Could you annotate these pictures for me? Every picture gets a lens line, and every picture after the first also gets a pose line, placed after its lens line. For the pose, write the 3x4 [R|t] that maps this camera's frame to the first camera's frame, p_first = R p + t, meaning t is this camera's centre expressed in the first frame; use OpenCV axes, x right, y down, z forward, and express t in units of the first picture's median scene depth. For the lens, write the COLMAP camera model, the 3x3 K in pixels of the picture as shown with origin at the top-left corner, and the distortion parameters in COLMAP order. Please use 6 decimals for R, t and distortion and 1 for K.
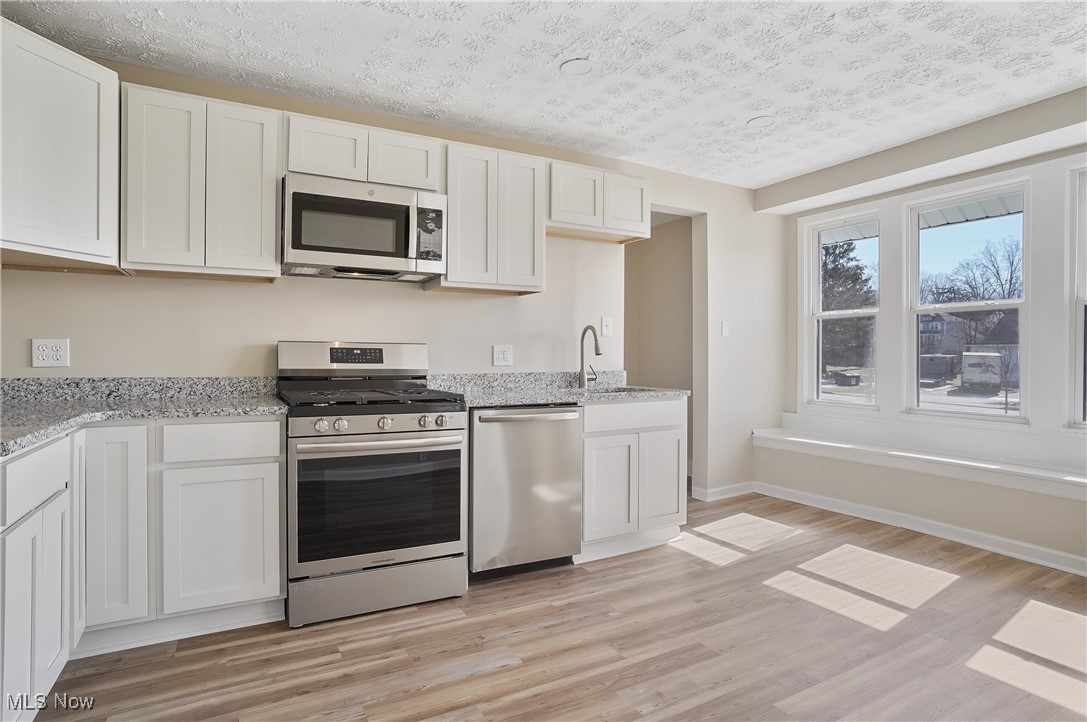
lens RADIAL K [[572.6, 0, 538.1], [0, 572.6, 361.3], [0, 0, 1]] dist [-0.061303, 0.025931]
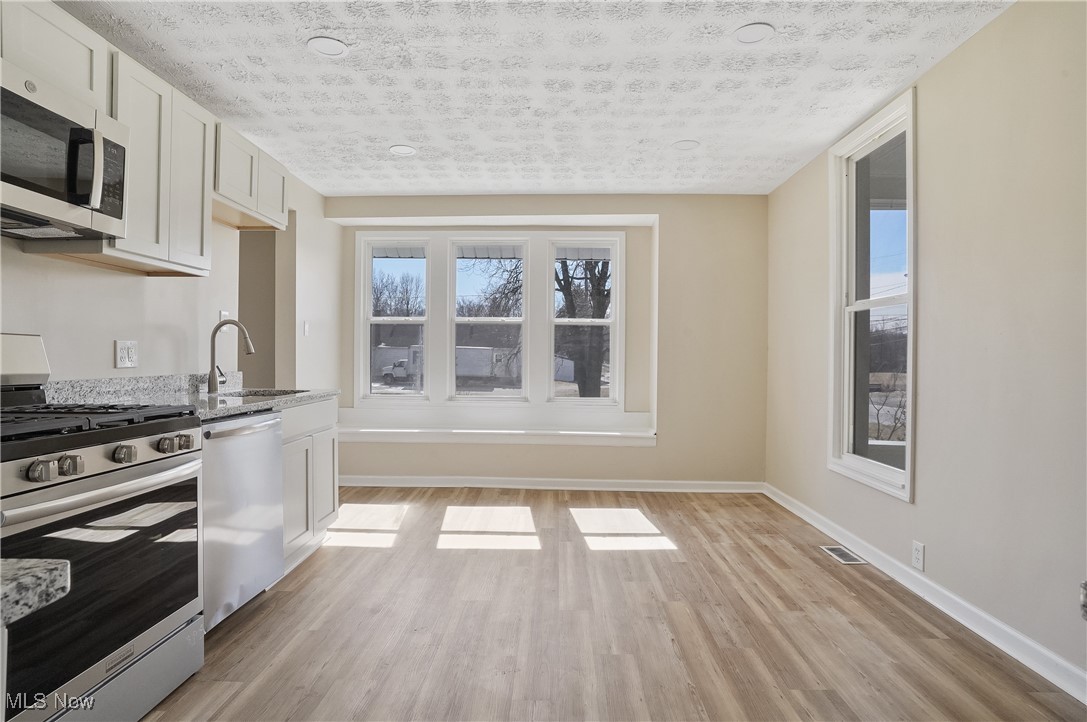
lens RADIAL K [[572.6, 0, 538.0], [0, 572.6, 357.9], [0, 0, 1]] dist [-0.061303, 0.025931]
pose [[0.506734, 0.000374, 0.862102, -0.513207], [0.003827, 0.999989, -0.002683, -0.001000], [-0.862094, 0.004659, 0.506727, 0.213207]]
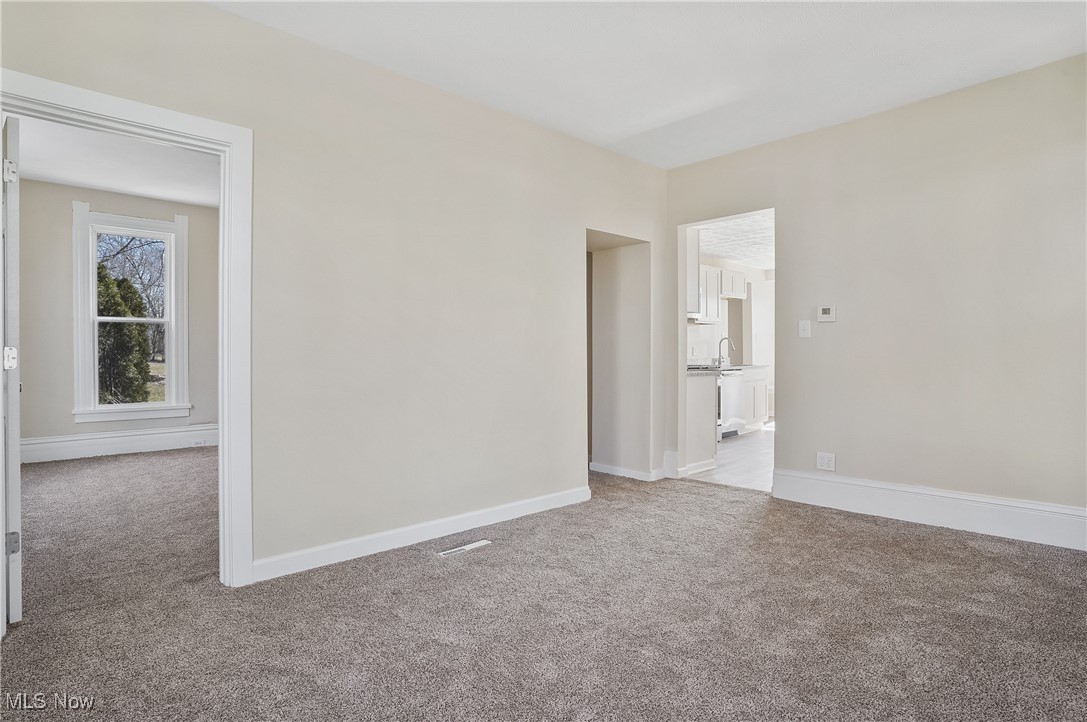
lens RADIAL K [[572.6, 0, 542.6], [0, 572.6, 359.4], [0, 0, 1]] dist [-0.061303, 0.025931]
pose [[0.967536, -0.003638, 0.252708, -1.539792], [0.003405, 0.999993, 0.001360, 0.024281], [-0.252712, -0.000456, 0.967542, -1.334443]]
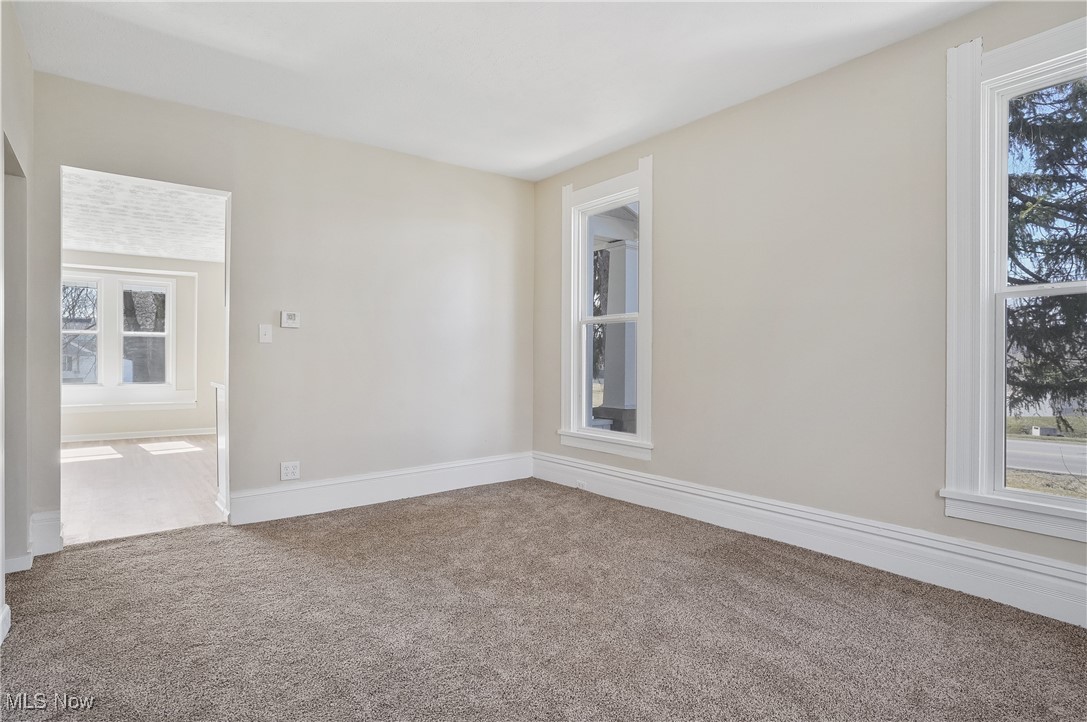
lens RADIAL K [[572.6, 0, 548.4], [0, 572.6, 362.3], [0, 0, 1]] dist [-0.061303, 0.025931]
pose [[-0.160703, -0.006453, 0.986982, -1.963269], [0.012965, 0.999879, 0.008649, 0.016516], [-0.986918, 0.014186, -0.160600, -0.532658]]
